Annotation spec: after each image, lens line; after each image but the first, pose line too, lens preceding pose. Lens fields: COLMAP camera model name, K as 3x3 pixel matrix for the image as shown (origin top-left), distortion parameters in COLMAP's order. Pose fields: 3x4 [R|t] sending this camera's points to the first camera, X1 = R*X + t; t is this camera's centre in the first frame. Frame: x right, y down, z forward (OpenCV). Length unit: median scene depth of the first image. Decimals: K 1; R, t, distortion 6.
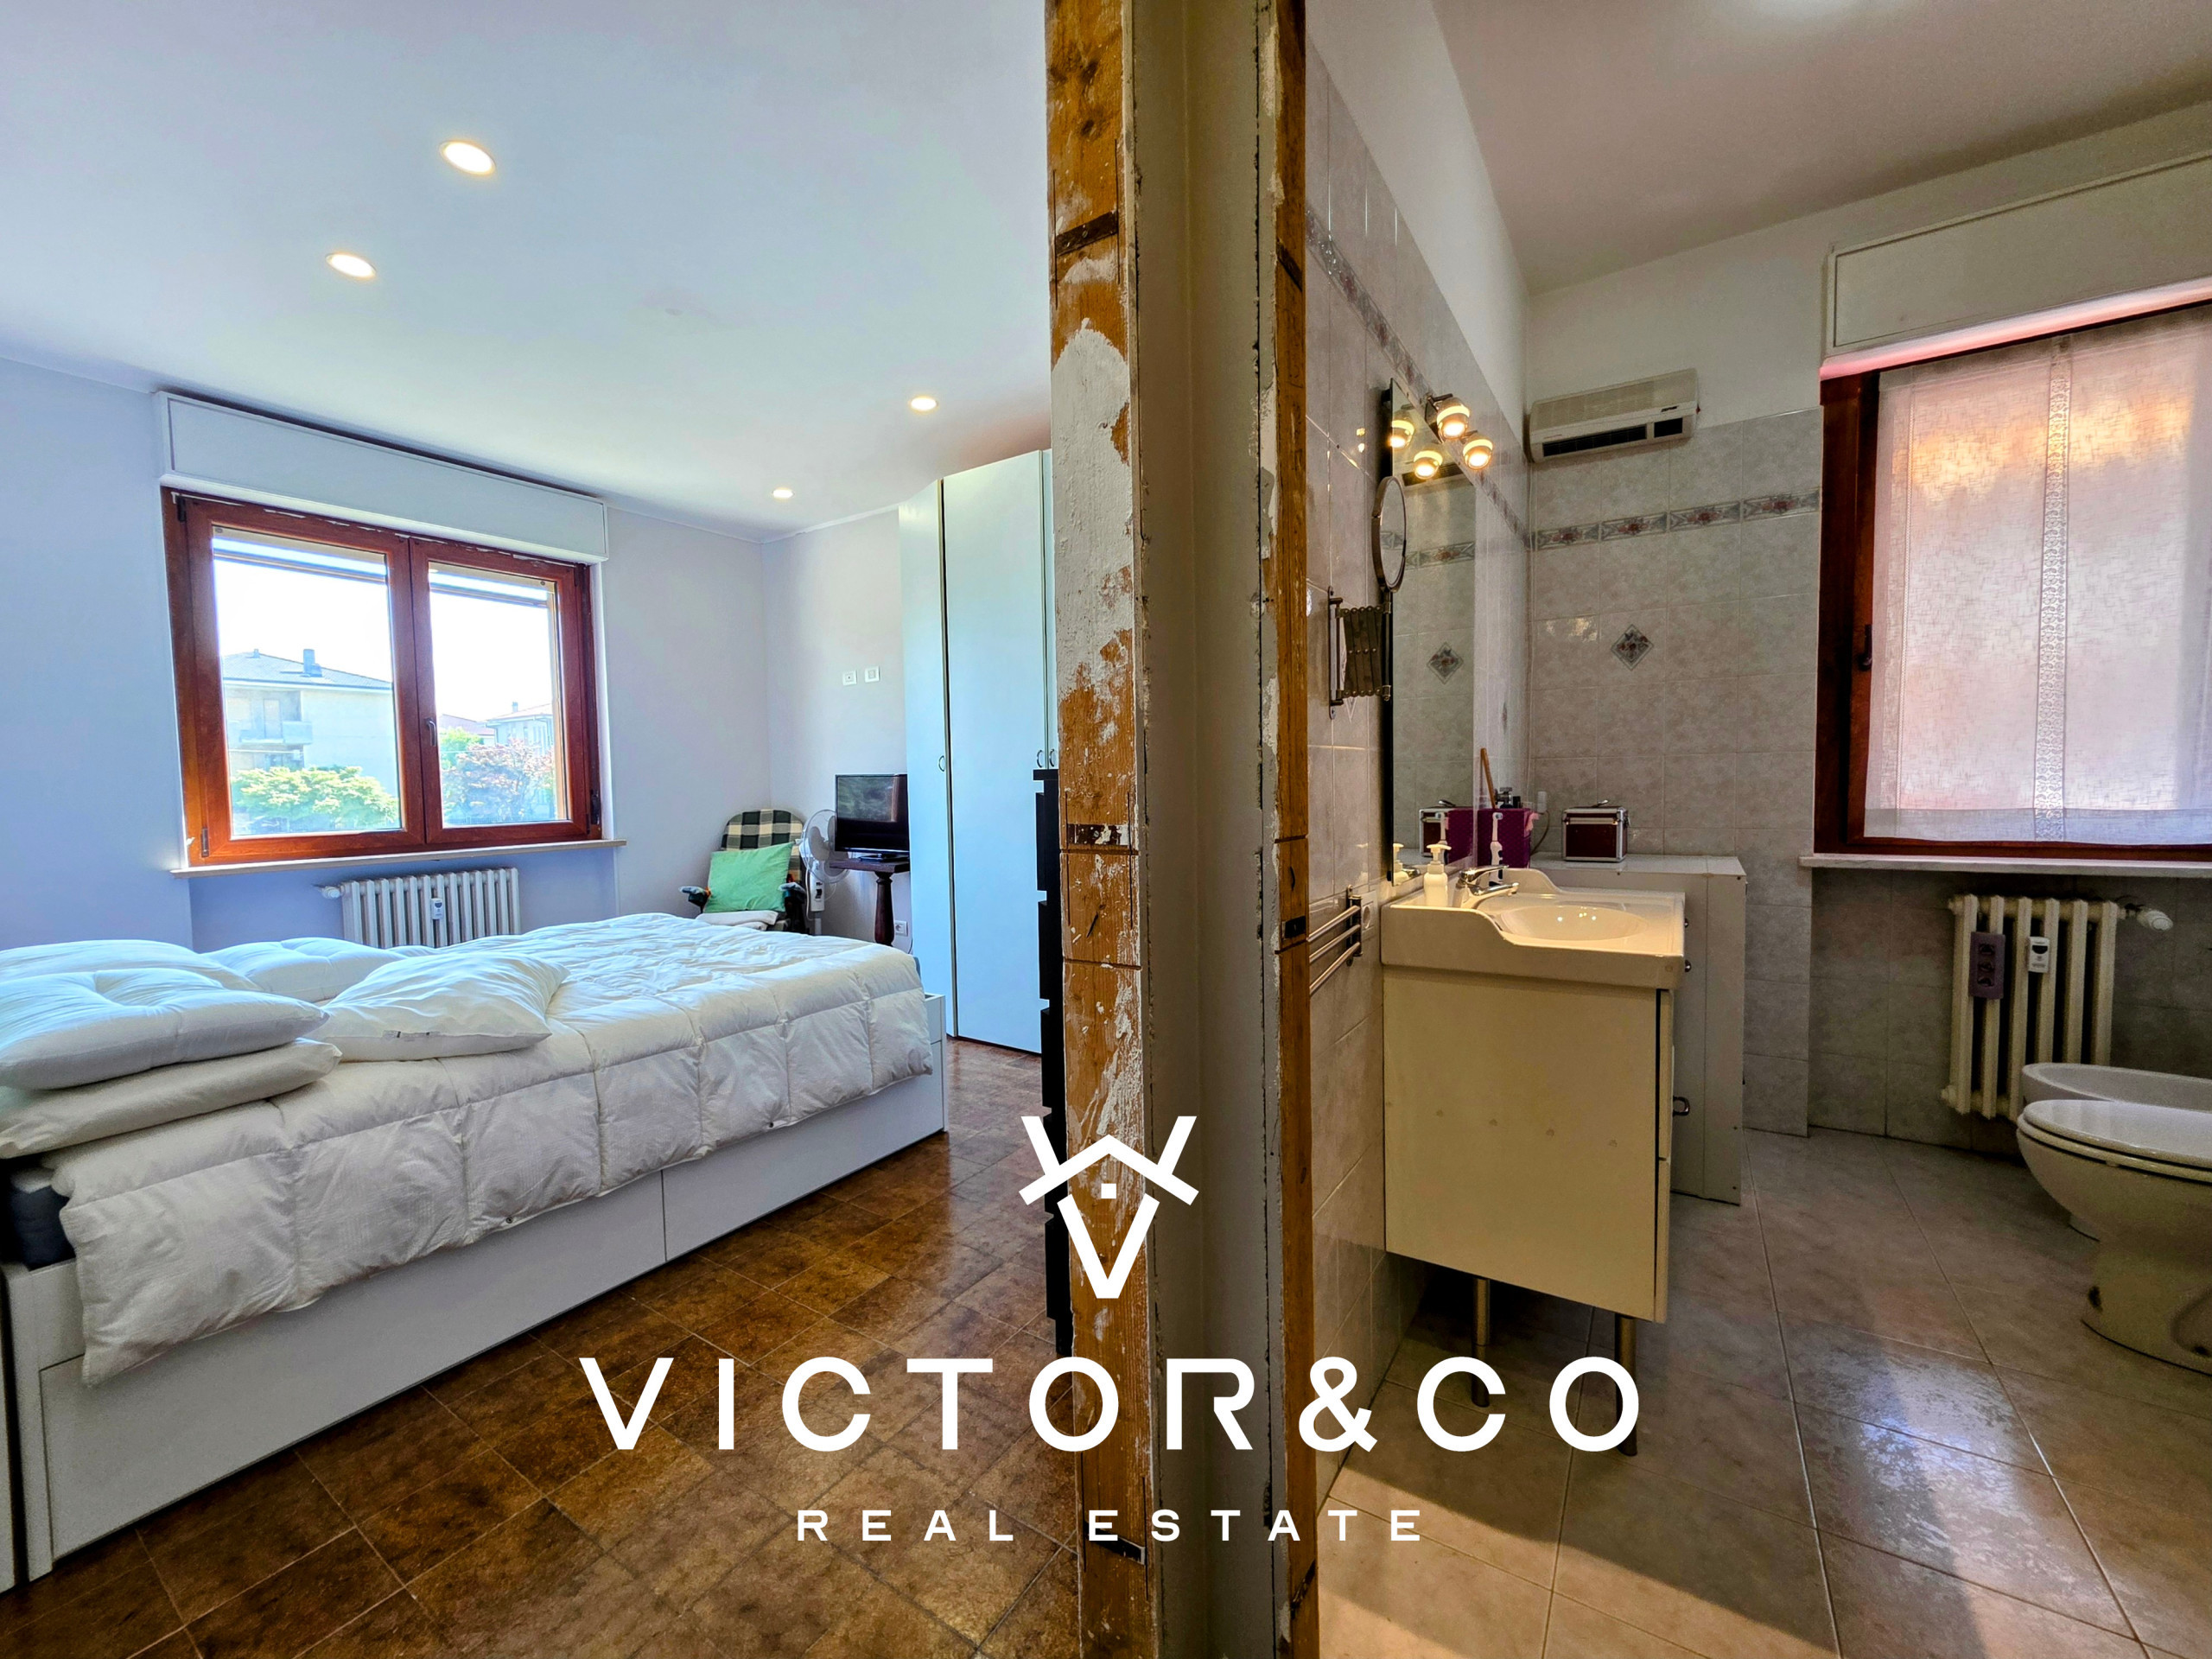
lens RADIAL K [[886.8, 0, 1088.2], [0, 886.8, 826.6], [0, 0, 1]] dist [0.003163, -0.001036]
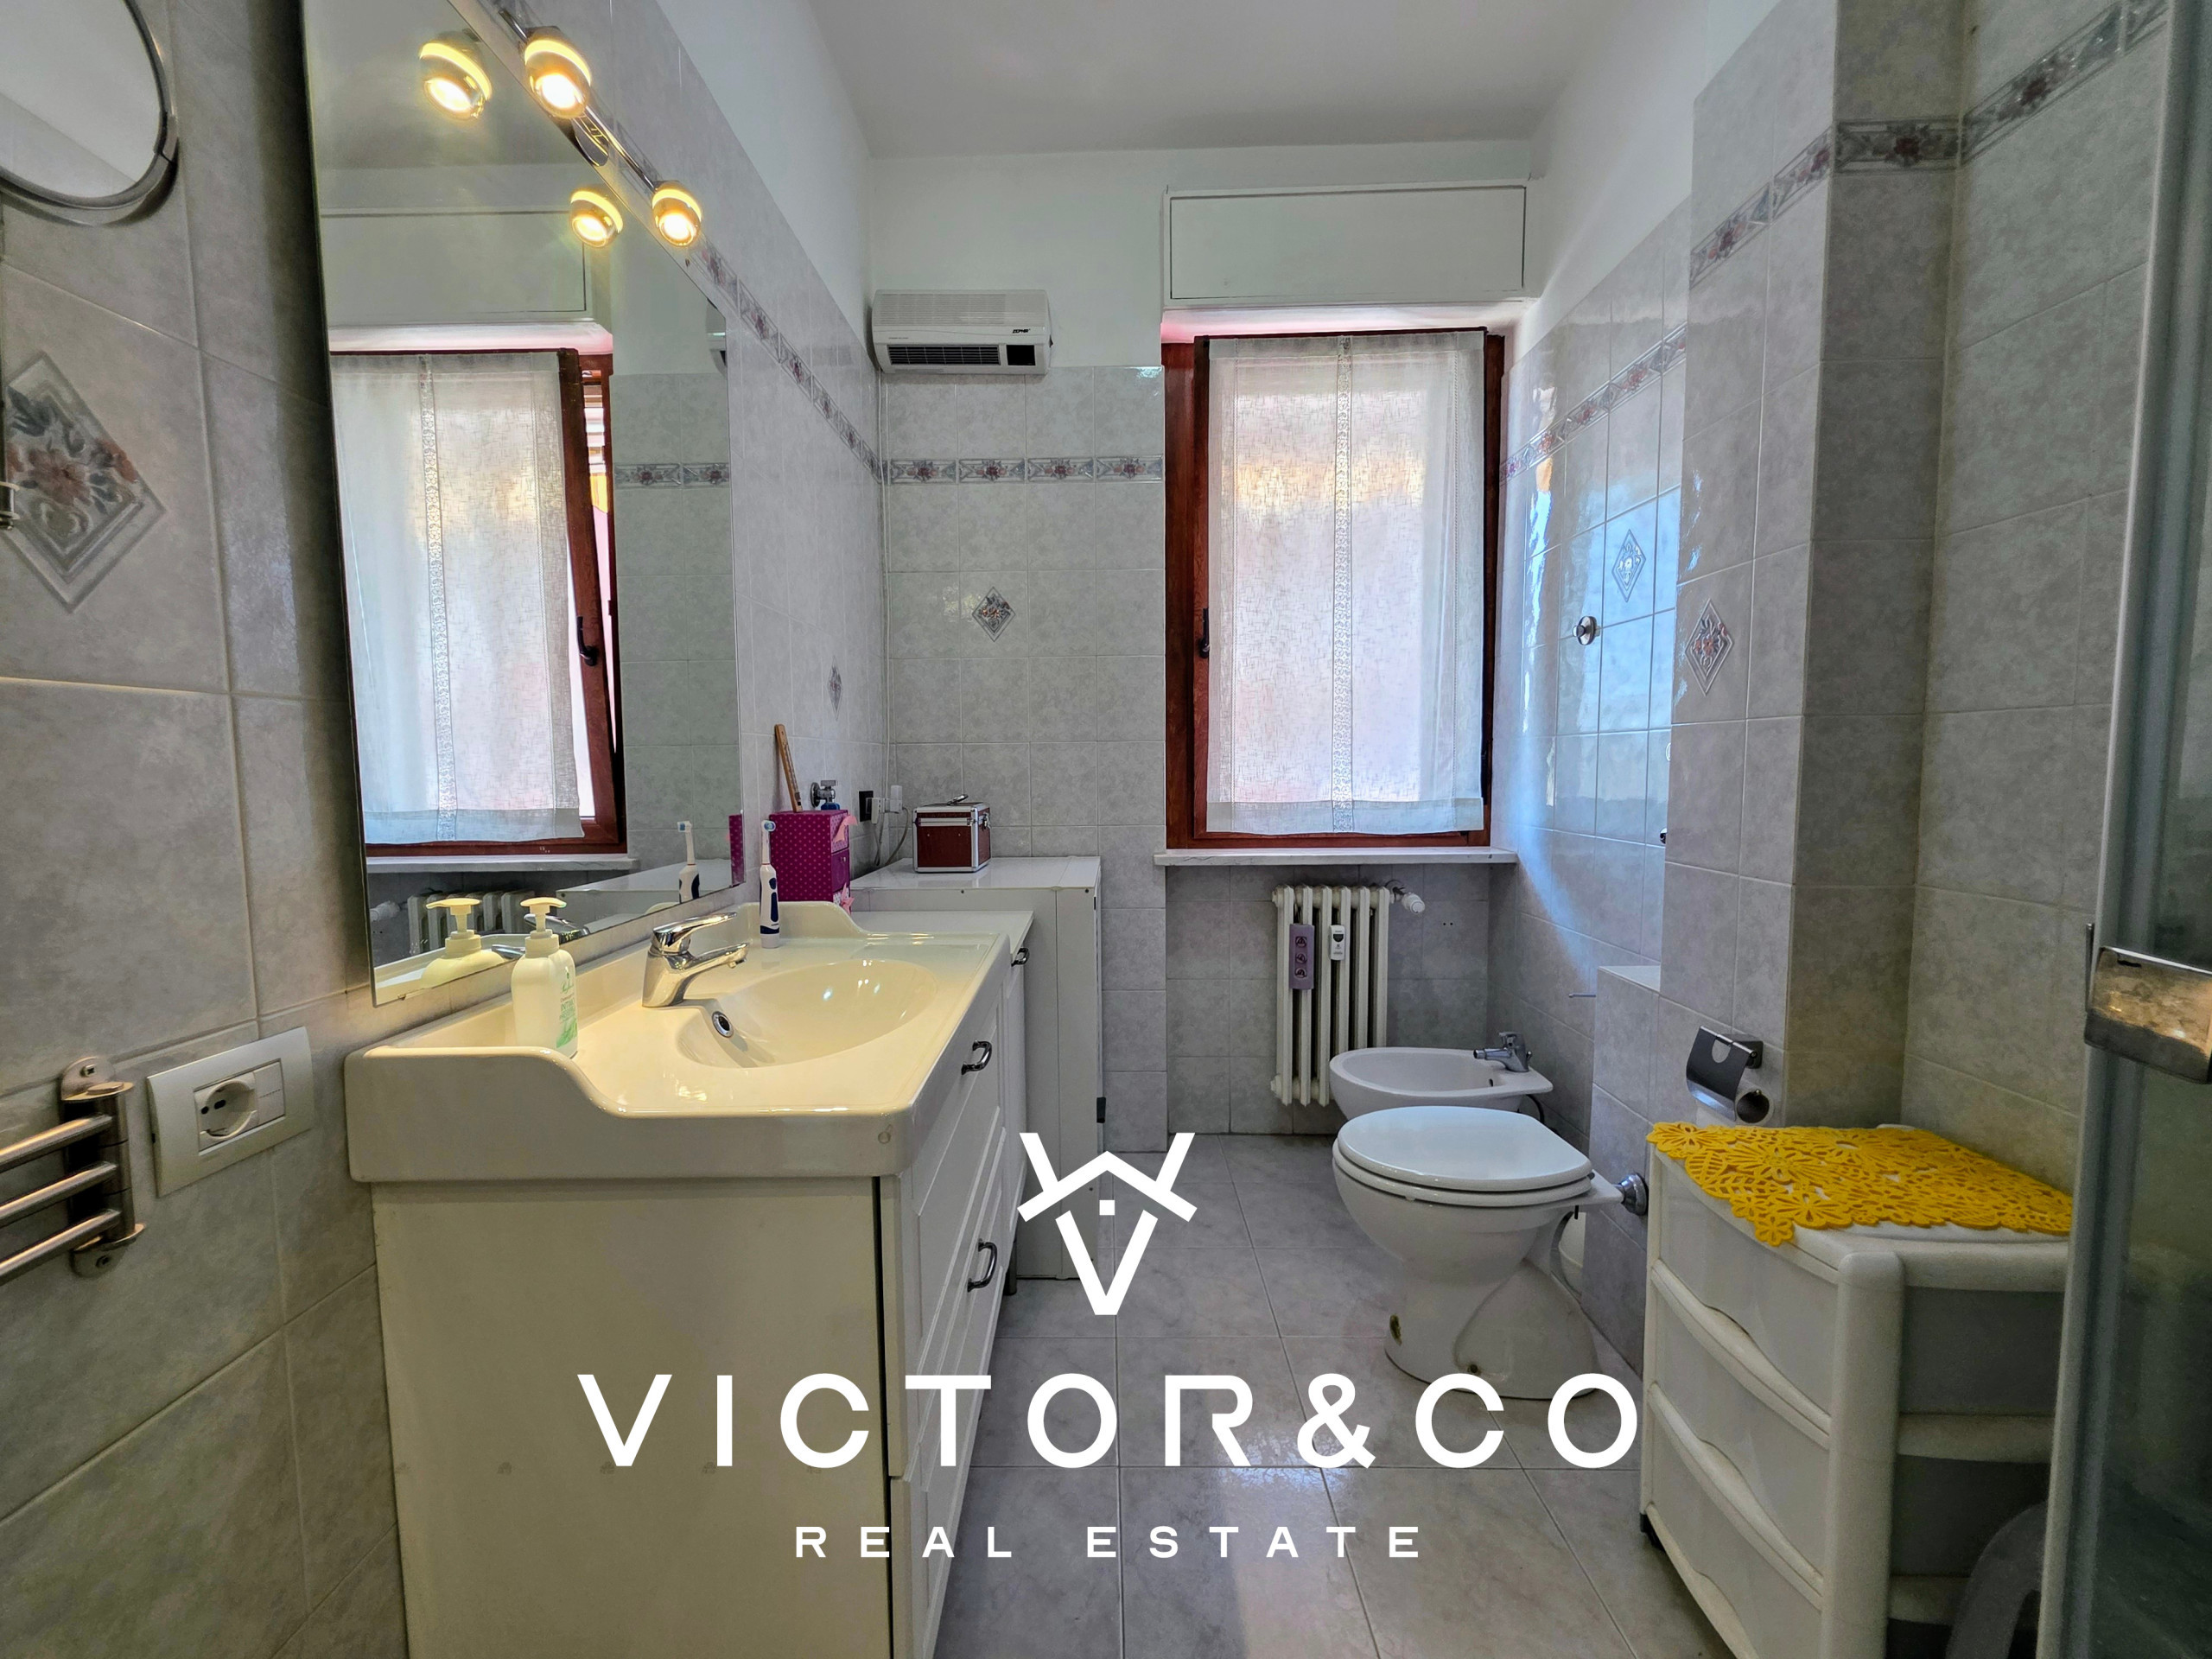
lens RADIAL K [[886.8, 0, 1083.1], [0, 886.8, 825.7], [0, 0, 1]] dist [0.003163, -0.001036]
pose [[0.846190, -0.028713, 0.532108, 0.230768], [0.021625, 0.999575, 0.019548, -0.014950], [-0.532443, -0.005034, 0.846451, 0.239804]]
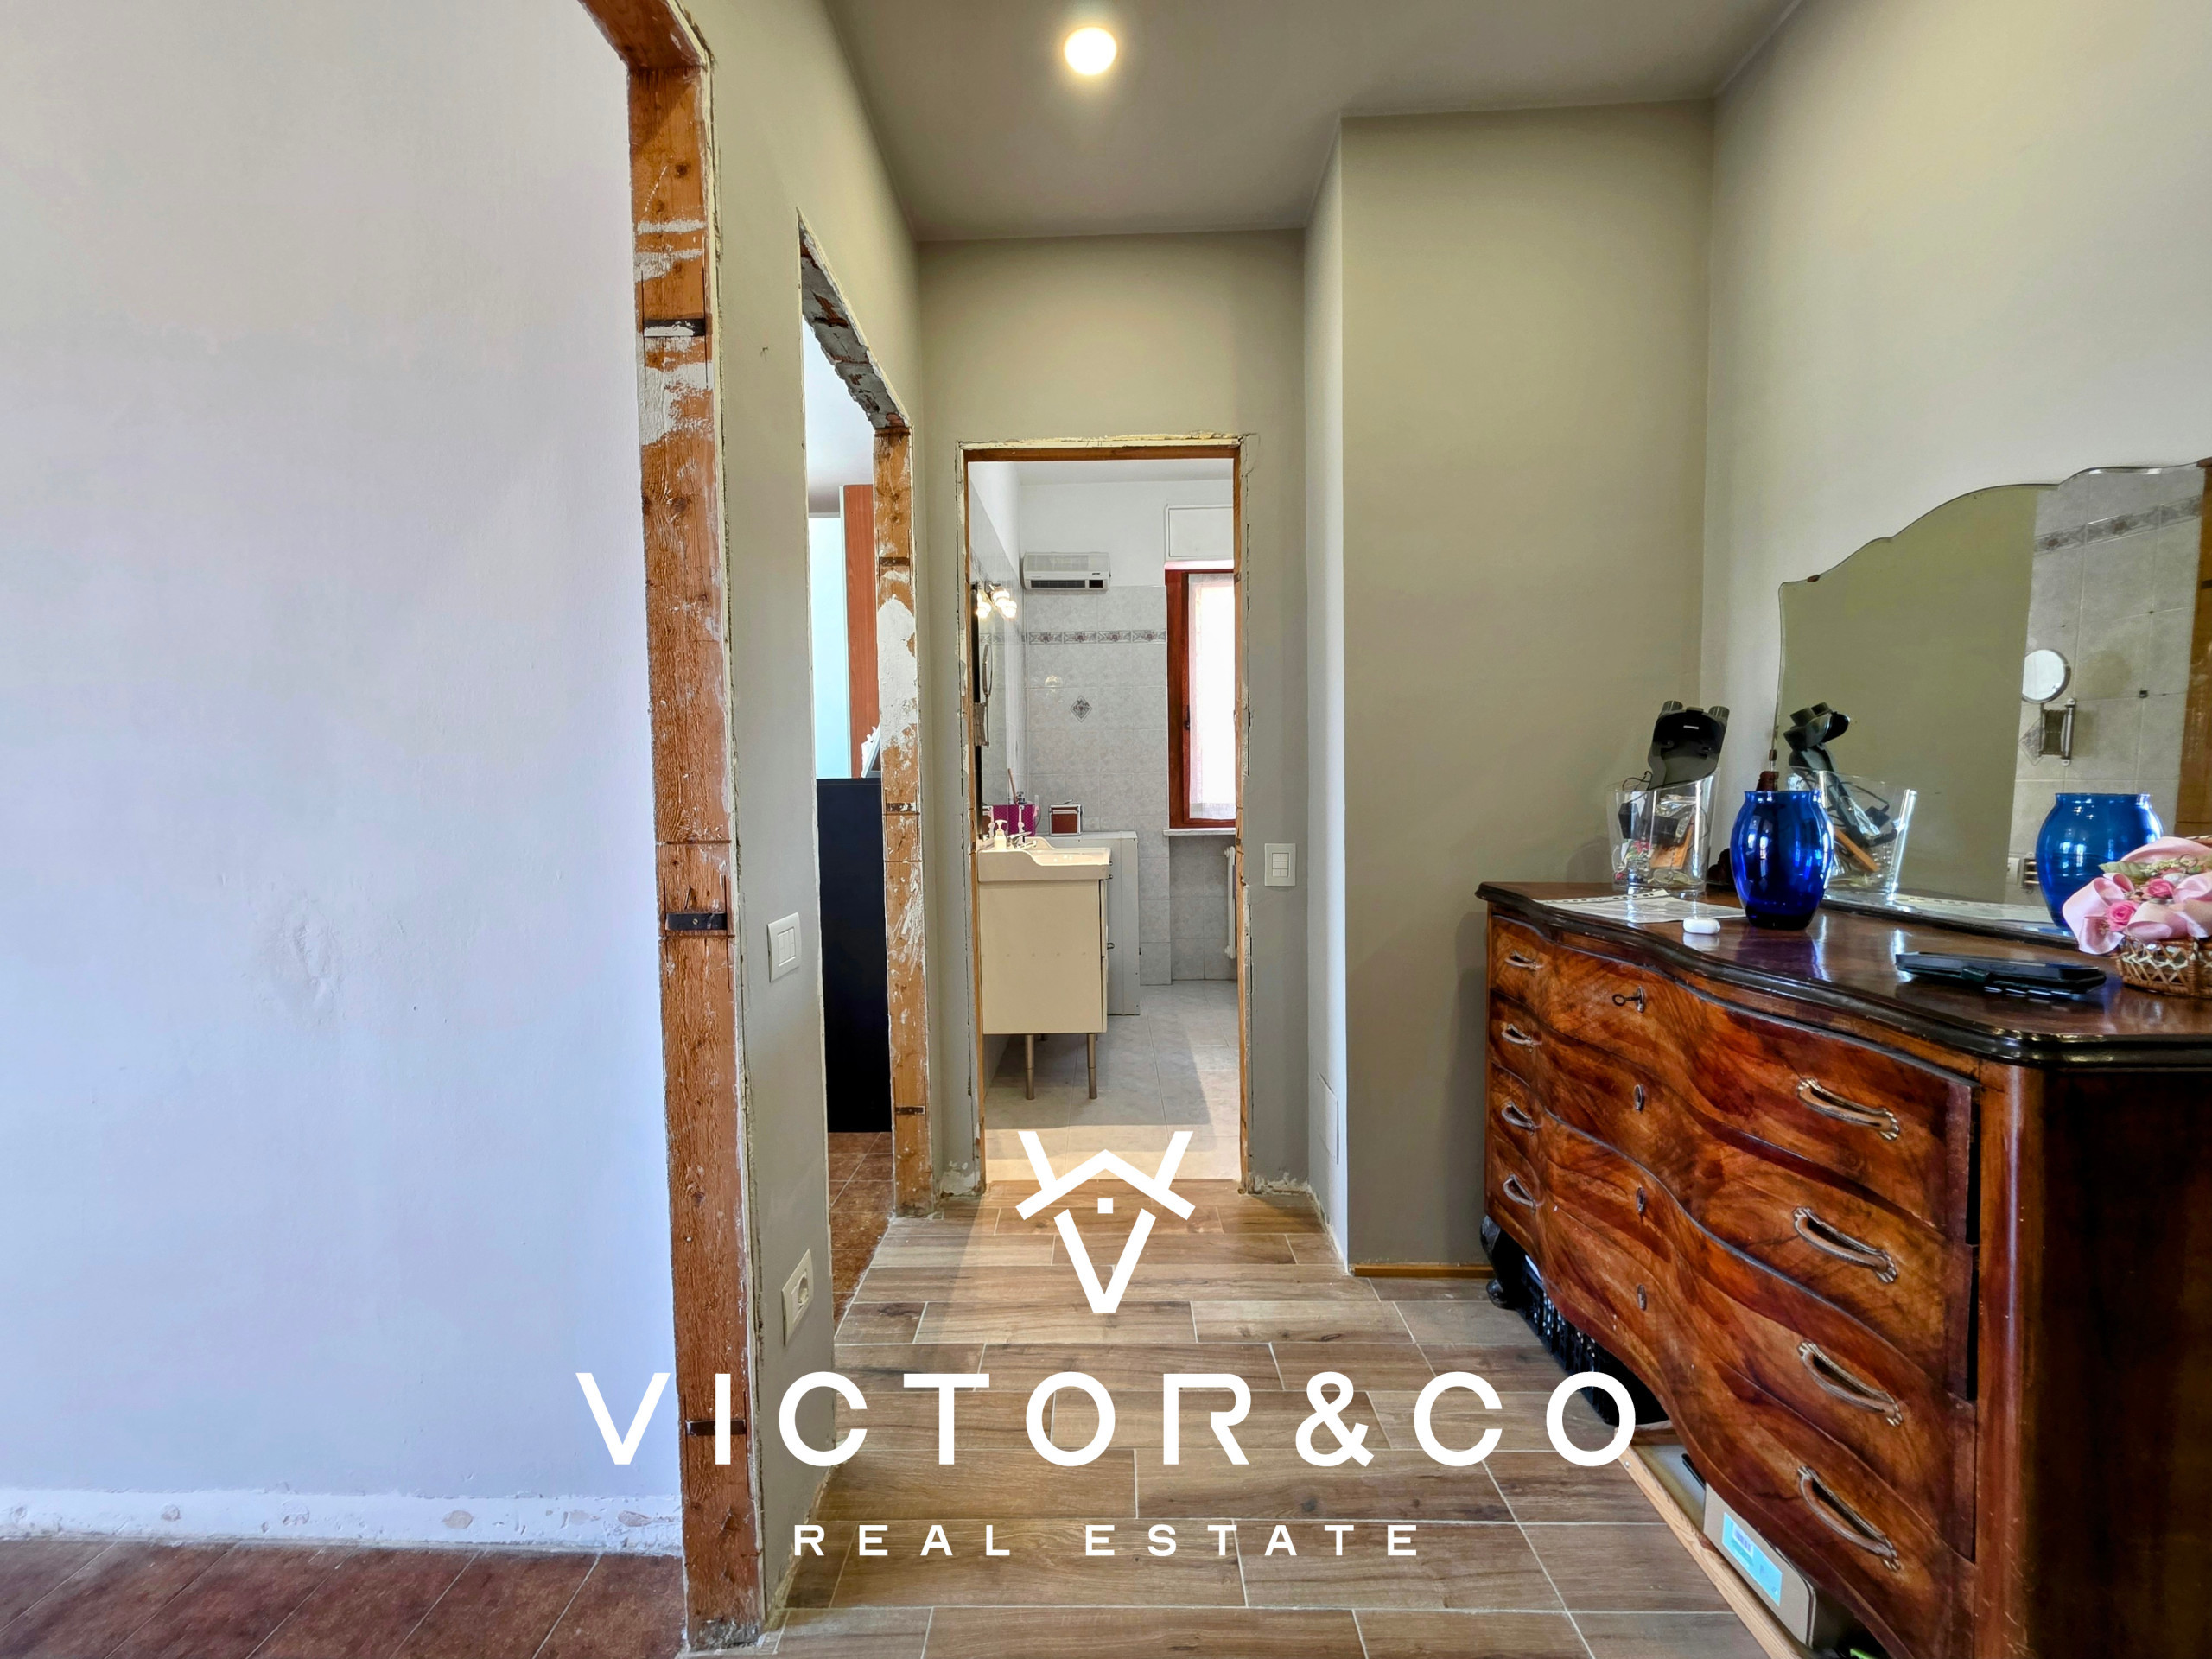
lens RADIAL K [[886.8, 0, 1086.8], [0, 886.8, 825.2], [0, 0, 1]] dist [0.003163, -0.001036]
pose [[0.847008, -0.019836, 0.531210, -0.275043], [0.026931, 0.999622, -0.005615, 0.027767], [-0.530898, 0.019062, 0.847222, -0.424452]]
